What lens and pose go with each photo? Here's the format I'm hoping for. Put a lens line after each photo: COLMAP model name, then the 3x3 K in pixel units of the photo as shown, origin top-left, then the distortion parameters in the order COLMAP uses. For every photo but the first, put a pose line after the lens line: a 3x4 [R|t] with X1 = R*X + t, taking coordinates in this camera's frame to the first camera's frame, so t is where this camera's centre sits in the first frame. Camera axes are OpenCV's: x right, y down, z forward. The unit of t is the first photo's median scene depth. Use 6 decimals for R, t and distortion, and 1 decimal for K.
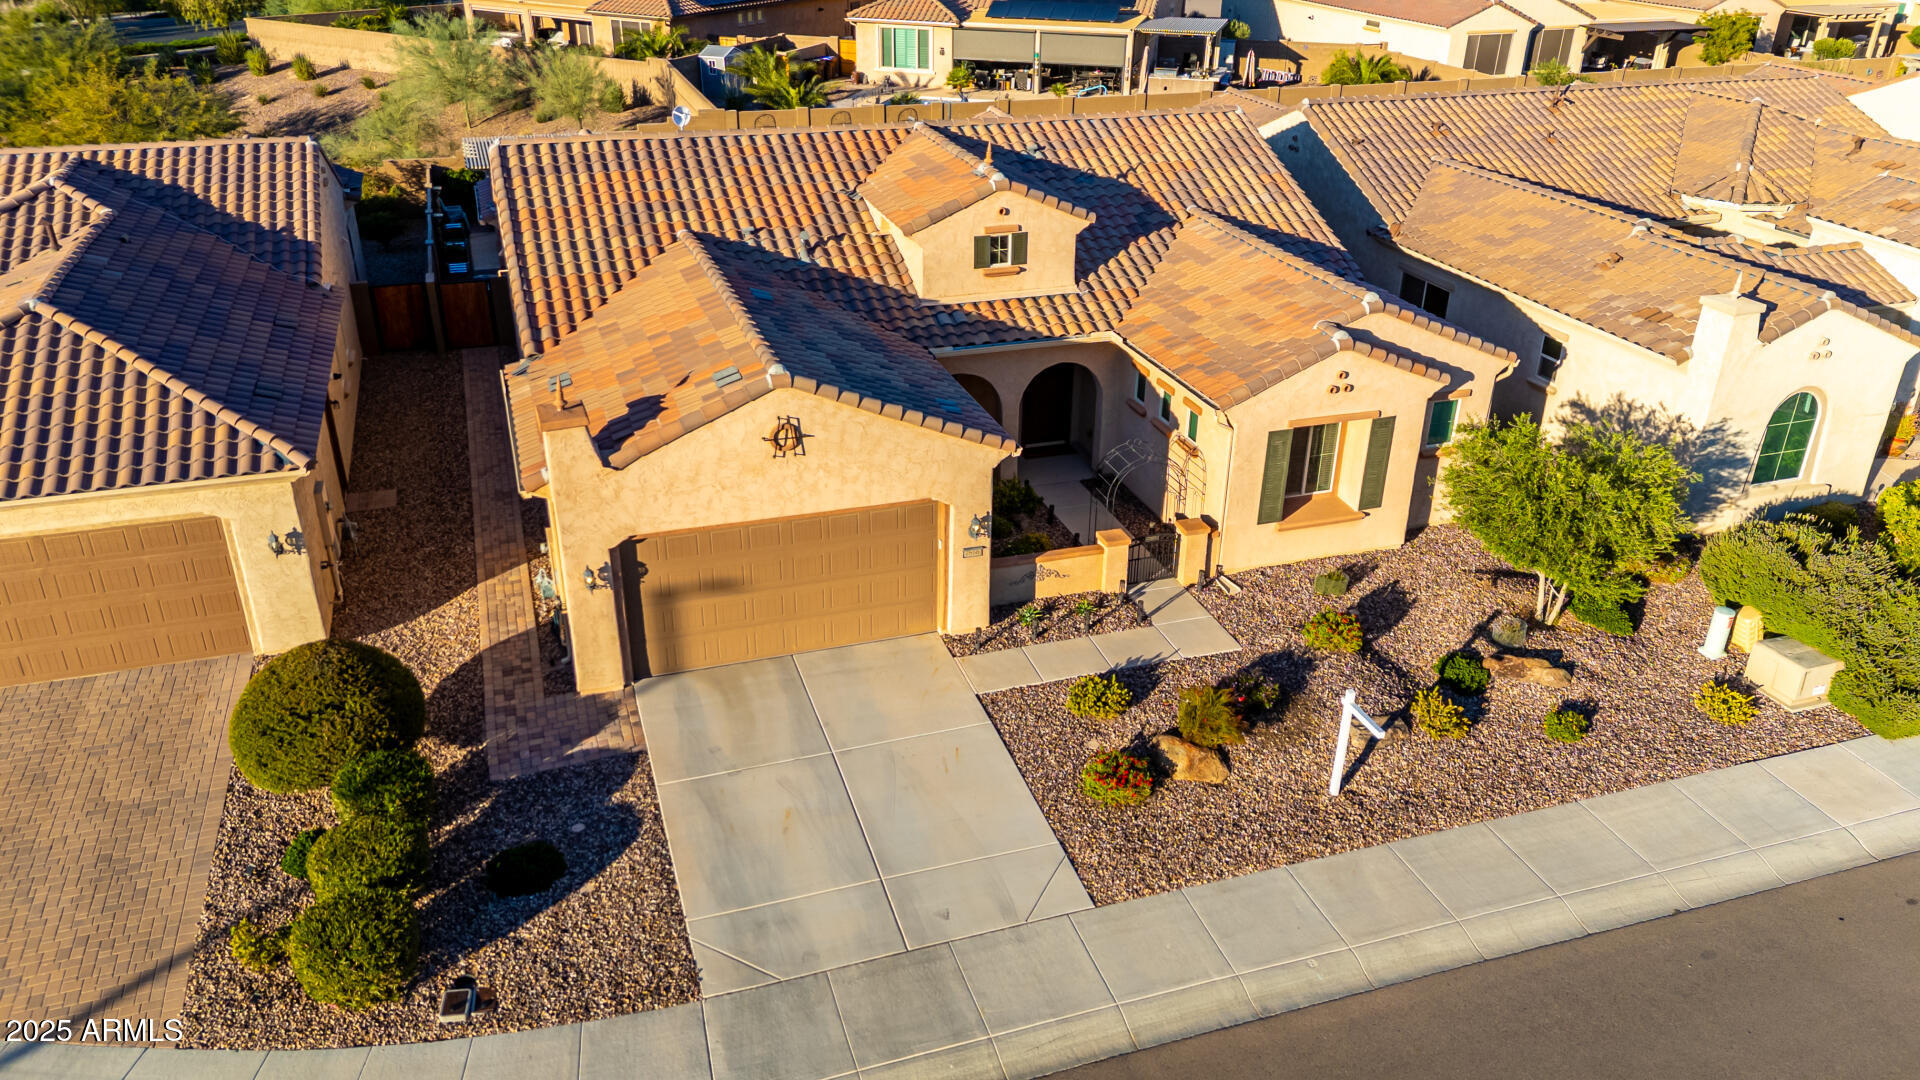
lens RADIAL K [[1406.6, 0, 965.1], [0, 1406.6, 551.8], [0, 0, 1]] dist [0.072870, -0.071065]
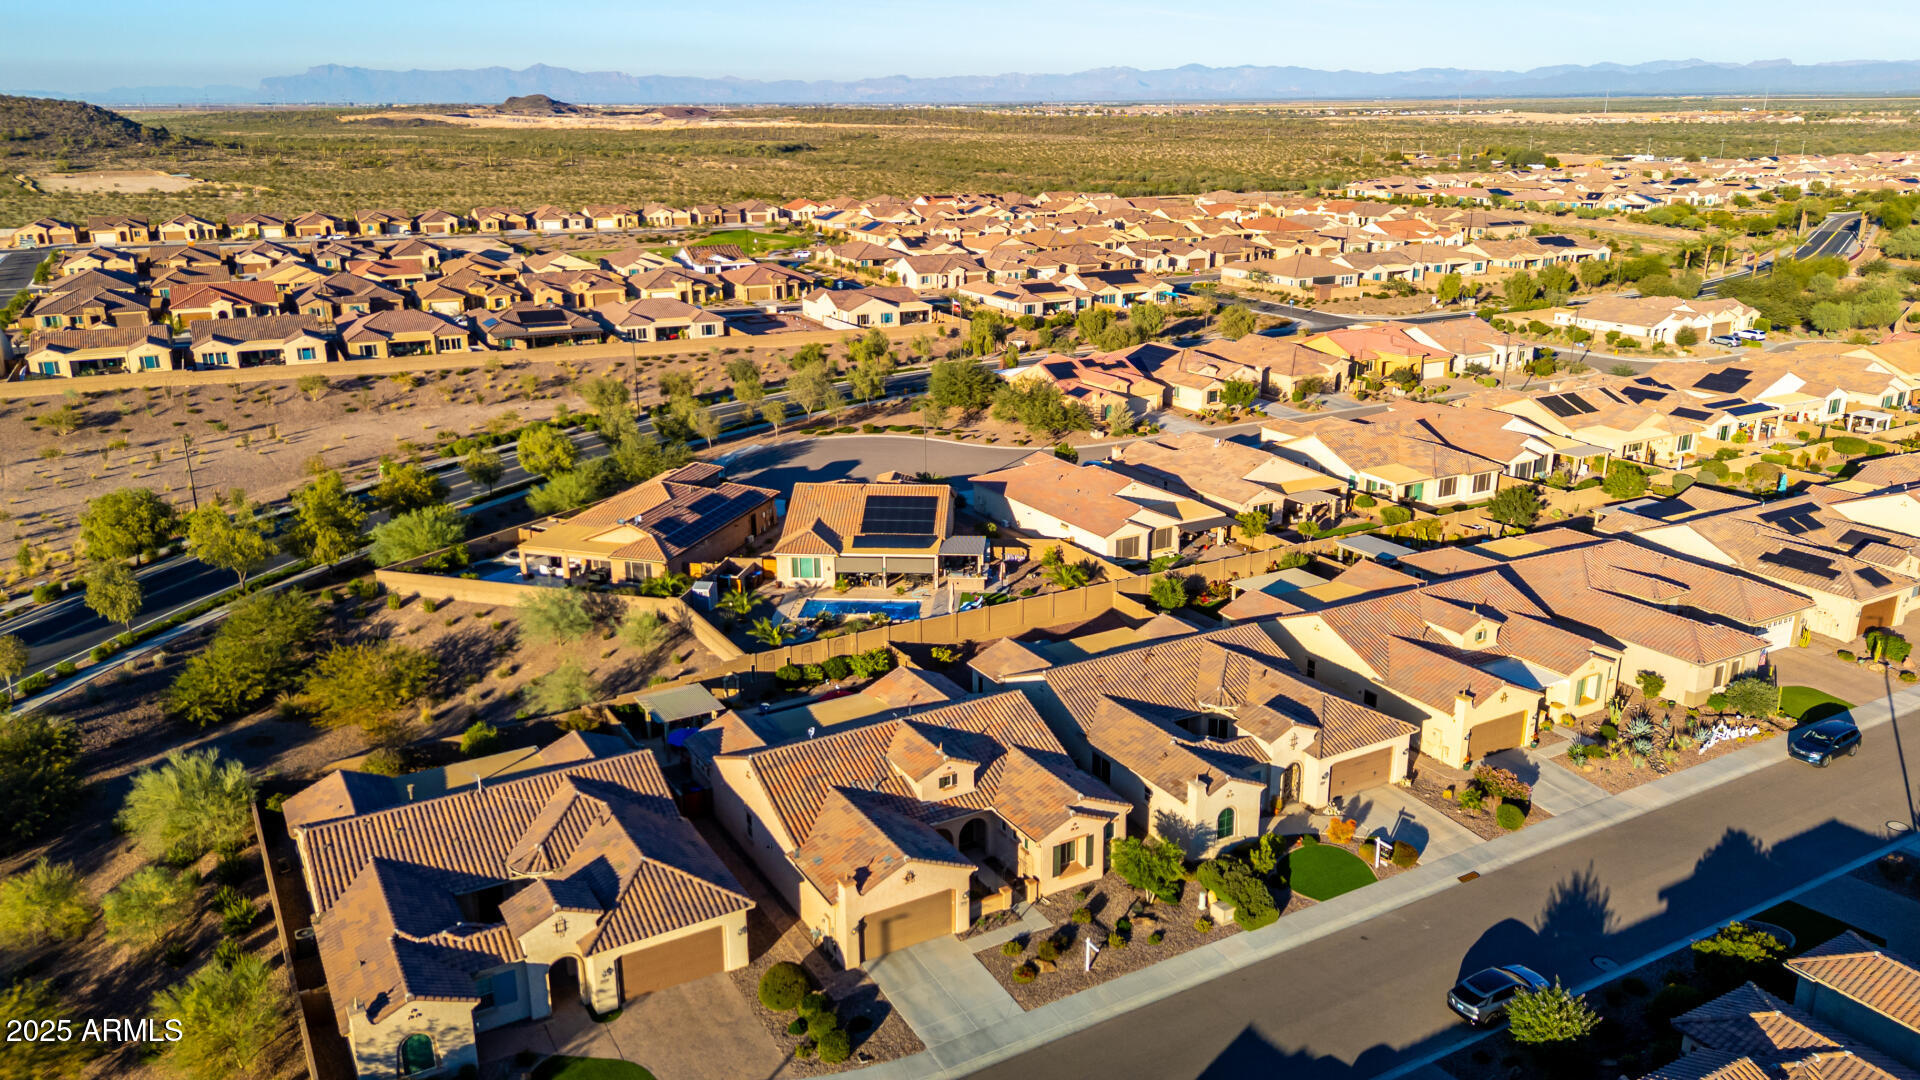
lens RADIAL K [[1406.6, 0, 966.4], [0, 1406.6, 528.8], [0, 0, 1]] dist [0.072870, -0.071065]
pose [[0.979715, -0.072959, 0.186643, -0.458483], [0.104560, 0.980649, -0.165515, -0.264437], [-0.170955, 0.181673, 0.968385, -1.921304]]
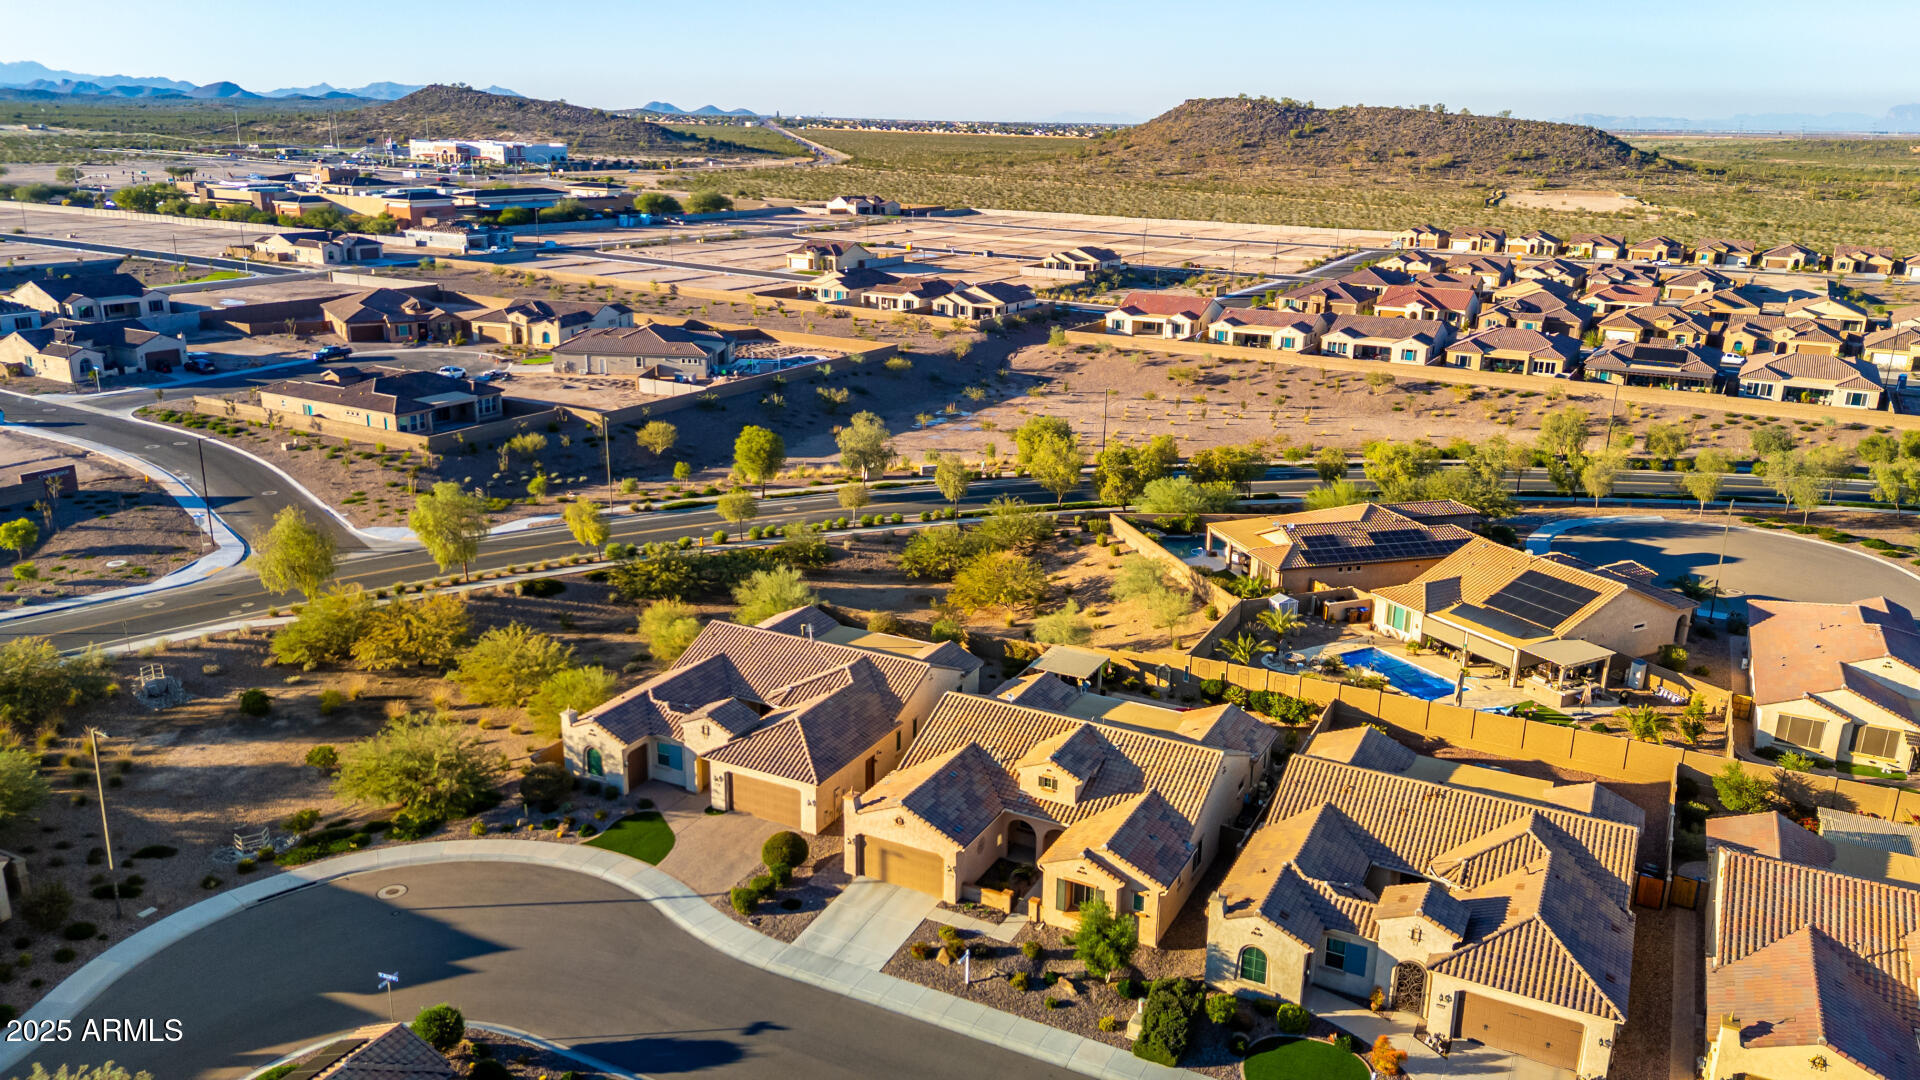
lens RADIAL K [[1406.6, 0, 962.0], [0, 1406.6, 537.6], [0, 0, 1]] dist [0.072870, -0.071065]
pose [[0.700068, 0.201900, -0.684939, 1.888550], [-0.330171, 0.942026, -0.059781, -0.495911], [0.633161, 0.267998, 0.726144, -1.376825]]
